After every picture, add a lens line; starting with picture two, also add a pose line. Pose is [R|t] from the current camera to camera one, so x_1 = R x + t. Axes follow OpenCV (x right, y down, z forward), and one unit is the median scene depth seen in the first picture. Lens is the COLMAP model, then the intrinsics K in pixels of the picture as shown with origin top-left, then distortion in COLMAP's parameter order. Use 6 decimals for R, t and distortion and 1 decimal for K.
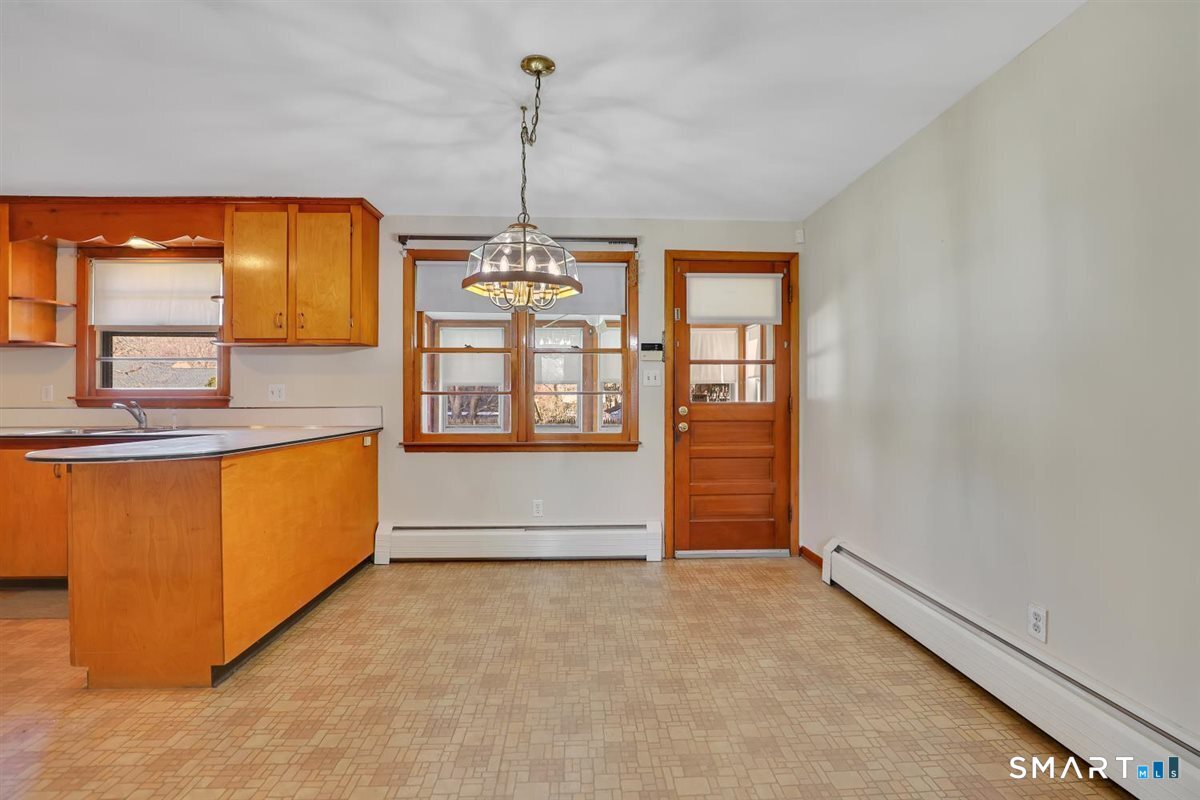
lens RADIAL K [[545.2, 0, 607.4], [0, 545.2, 395.5], [0, 0, 1]] dist [-0.037319, 0.008210]
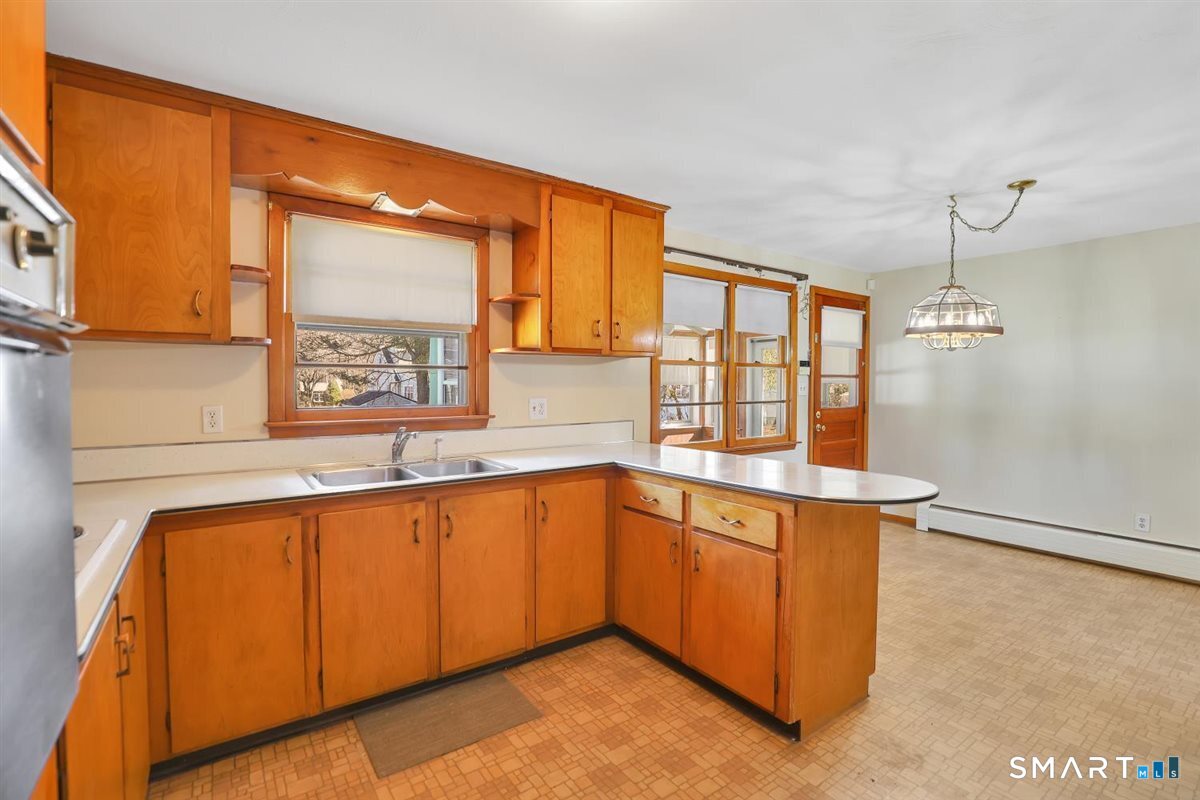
lens RADIAL K [[545.2, 0, 607.4], [0, 545.2, 395.5], [0, 0, 1]] dist [-0.037319, 0.008210]
pose [[0.841041, -0.010477, 0.540869, -1.010832], [-0.003481, 0.999687, 0.024779, -0.048834], [-0.540959, -0.022723, 0.840742, 0.221348]]
